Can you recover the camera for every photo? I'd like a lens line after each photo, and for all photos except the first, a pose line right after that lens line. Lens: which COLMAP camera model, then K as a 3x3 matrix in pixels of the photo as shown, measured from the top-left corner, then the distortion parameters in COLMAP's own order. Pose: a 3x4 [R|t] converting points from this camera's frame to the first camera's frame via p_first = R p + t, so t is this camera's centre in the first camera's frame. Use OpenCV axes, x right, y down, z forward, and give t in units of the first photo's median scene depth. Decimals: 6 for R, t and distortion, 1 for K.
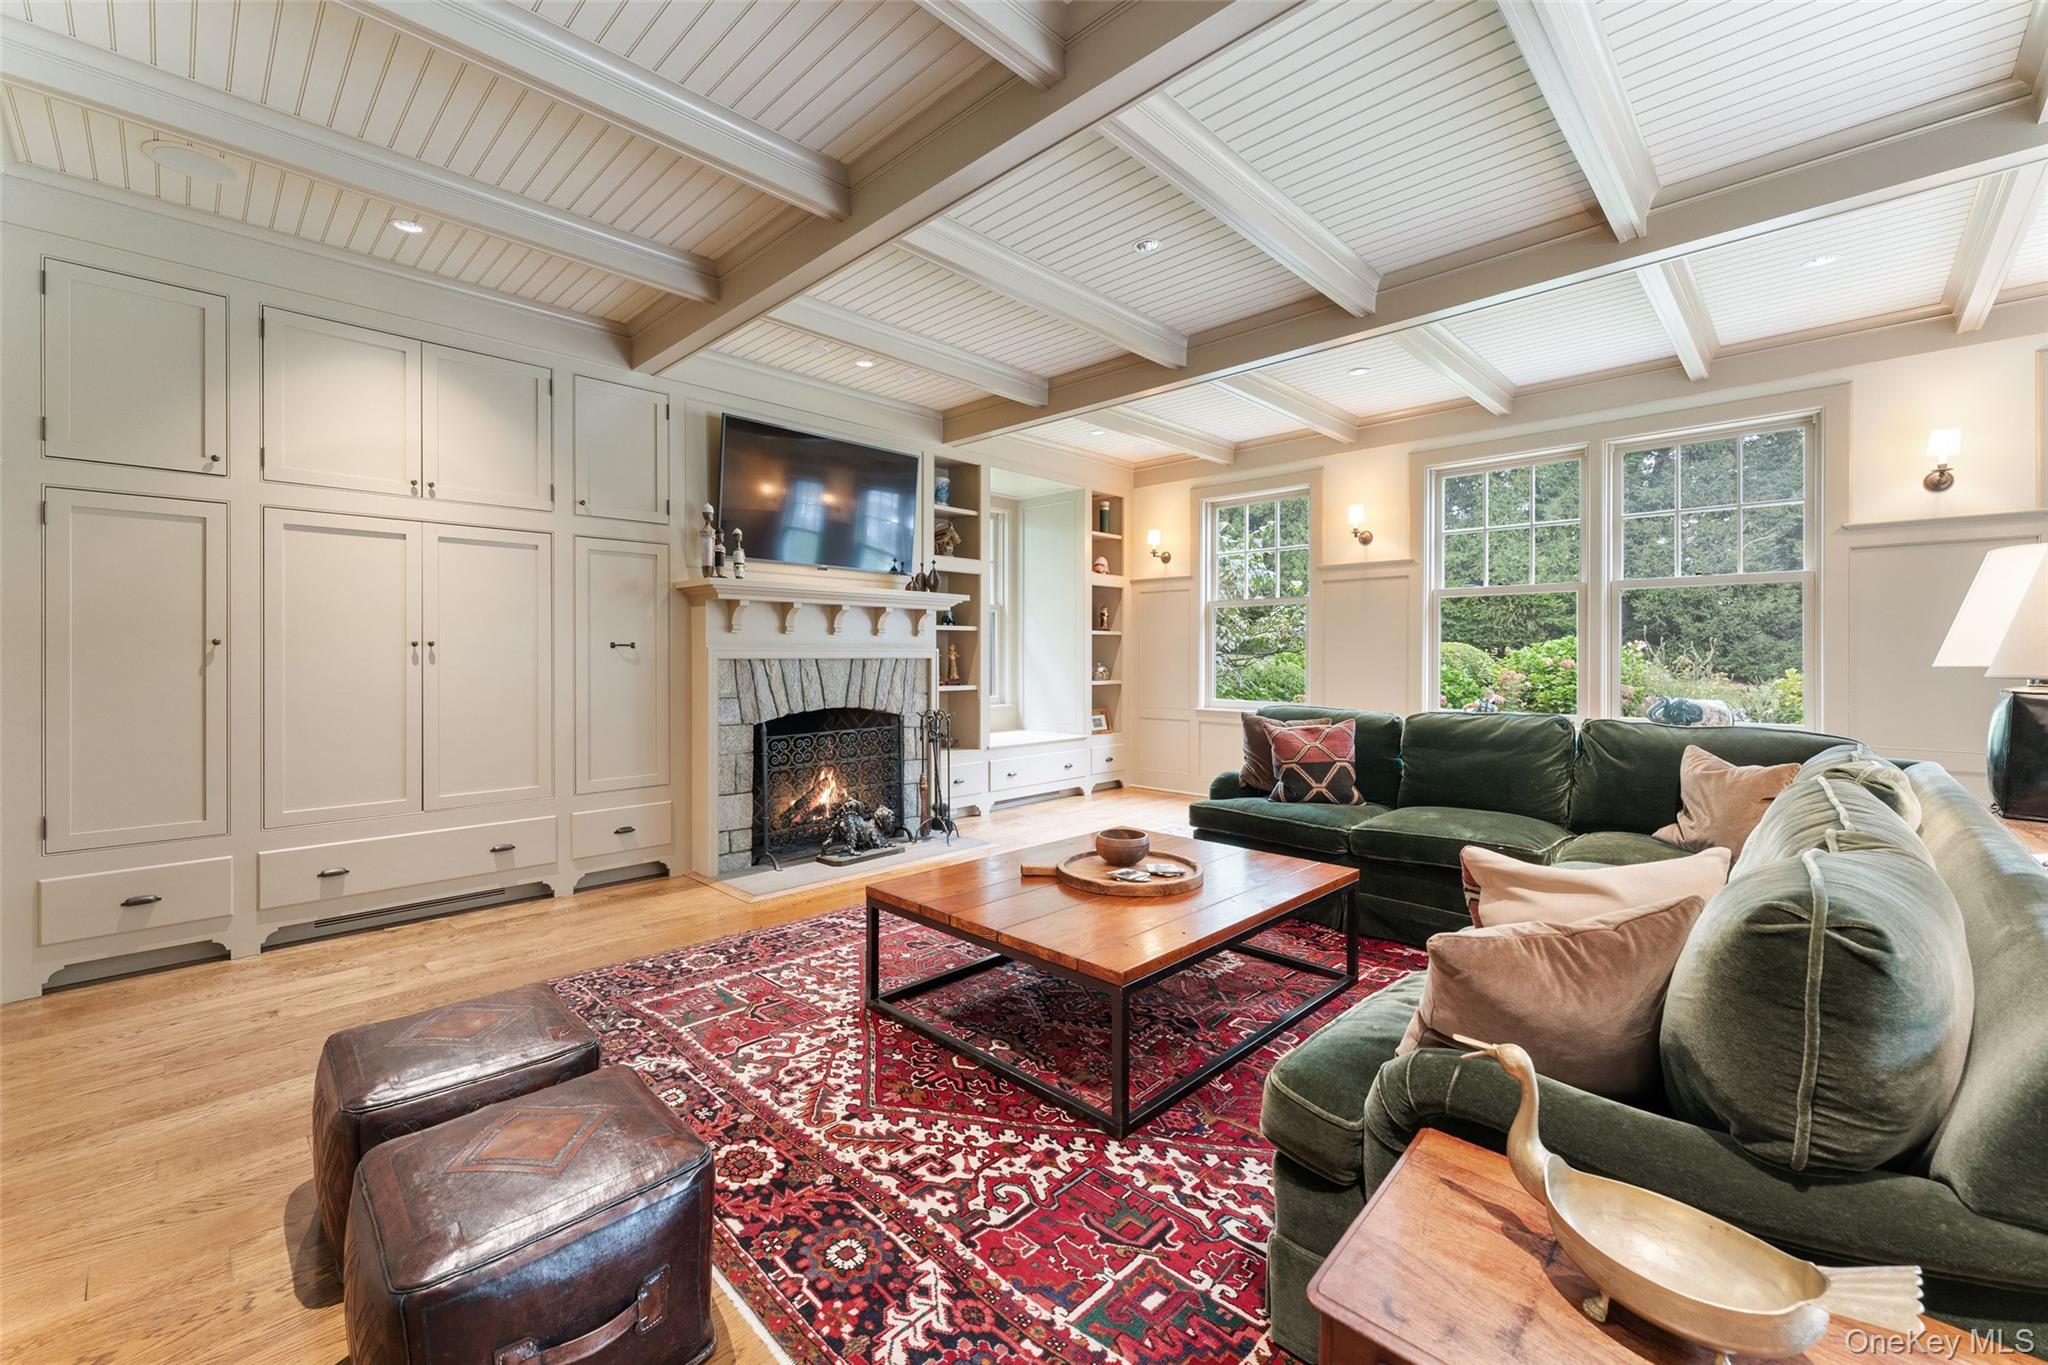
lens RADIAL K [[826.7, 0, 1016.3], [0, 826.7, 674.5], [0, 0, 1]] dist [0.002339, 0.000054]
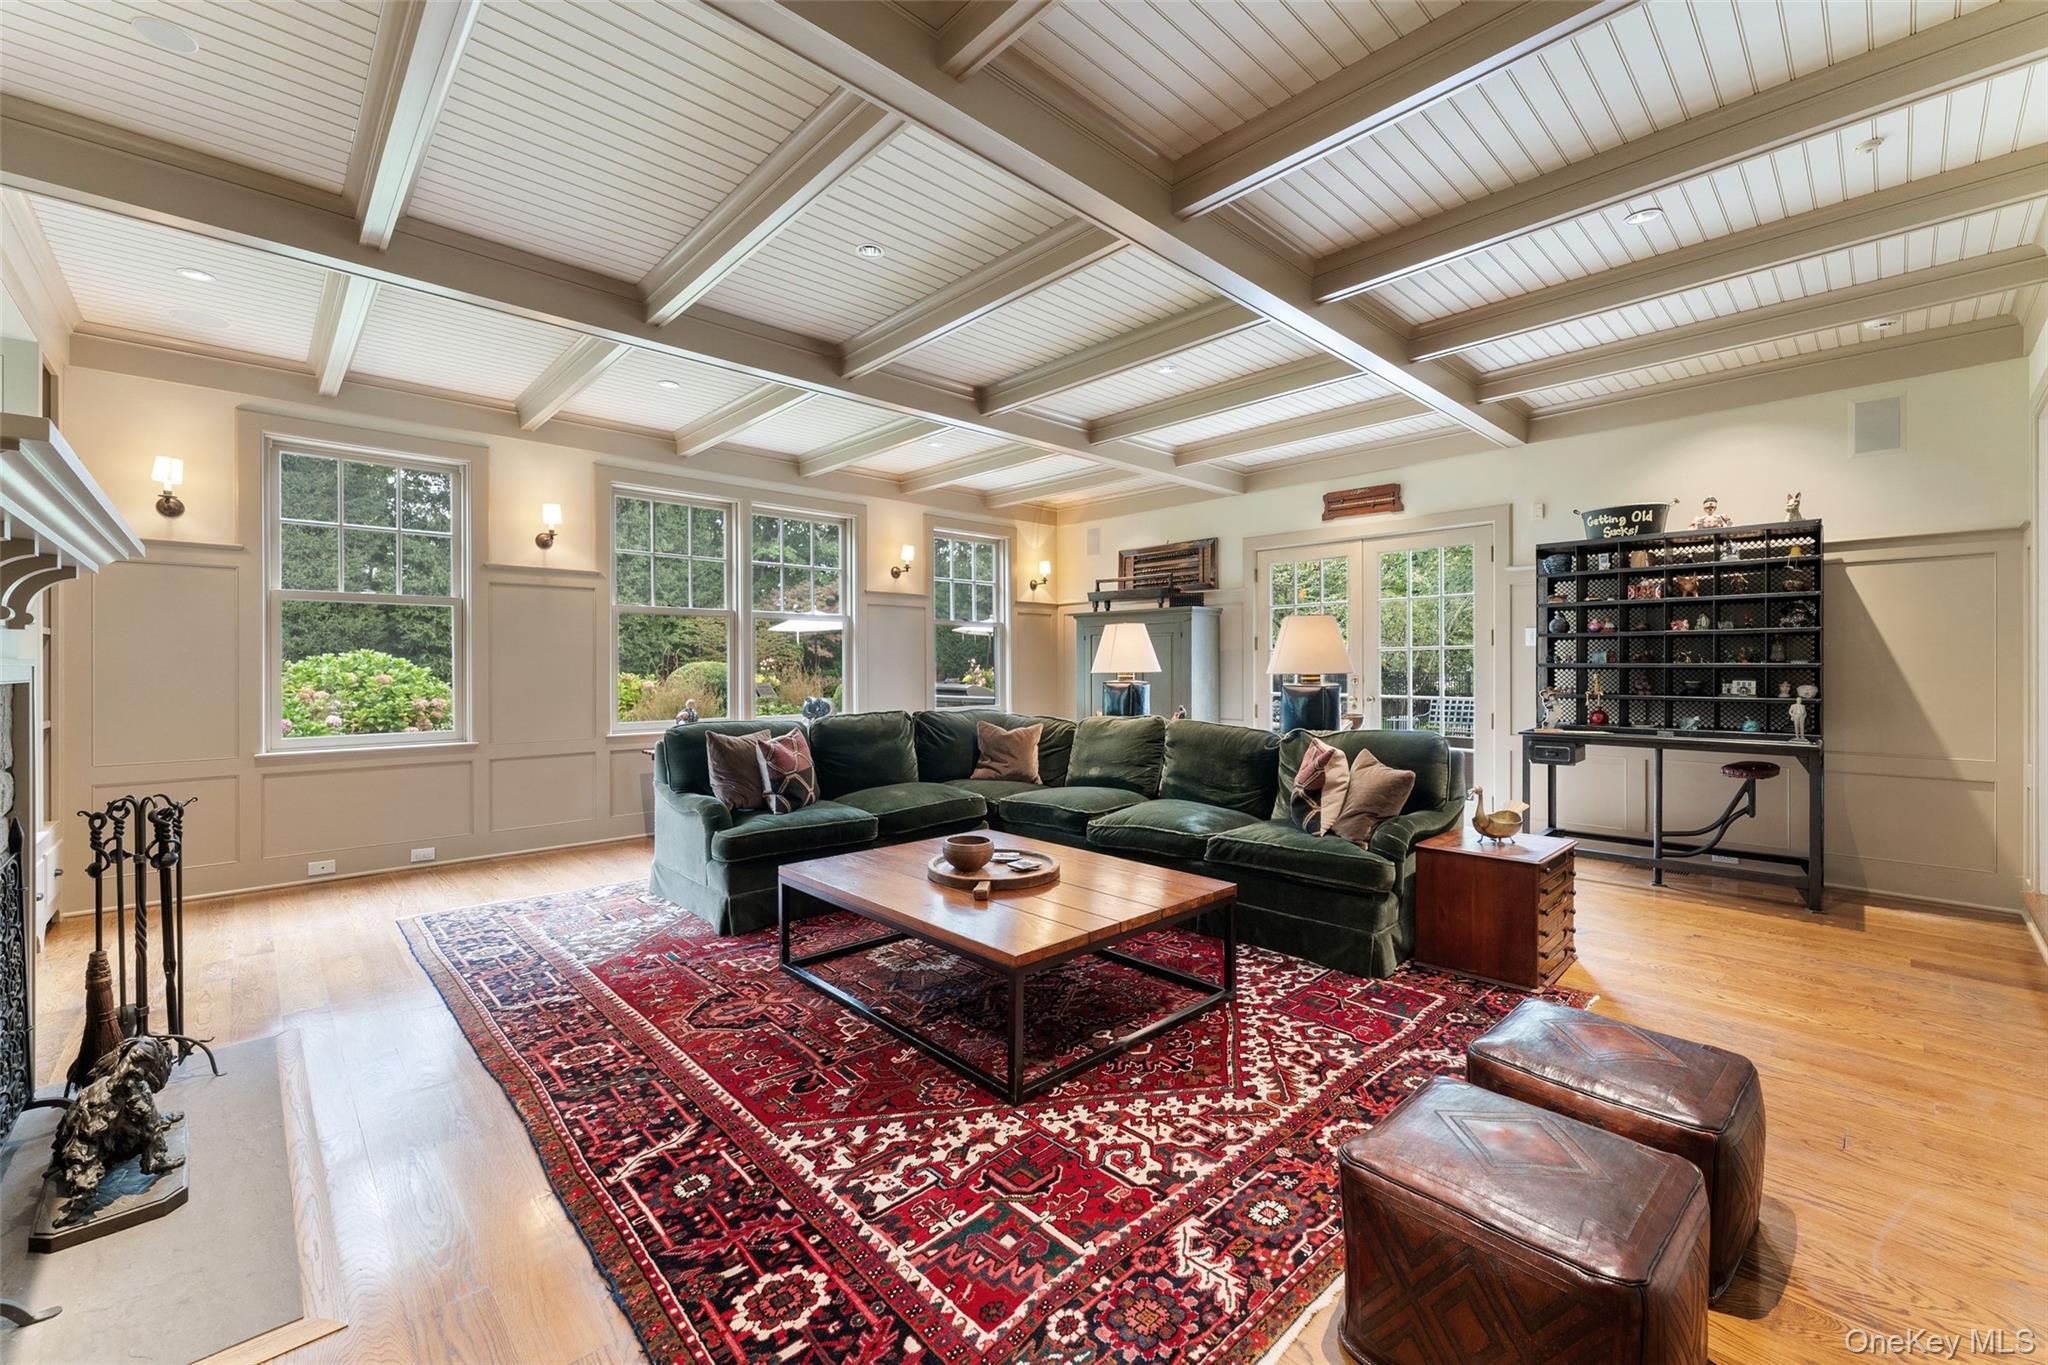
lens RADIAL K [[826.7, 0, 1016.3], [0, 826.7, 674.5], [0, 0, 1]] dist [0.002339, 0.000054]
pose [[0.039780, -0.008817, 0.999170, -1.167980], [0.027442, 0.999594, 0.007729, -0.028769], [-0.998832, 0.027112, 0.040005, 1.136982]]
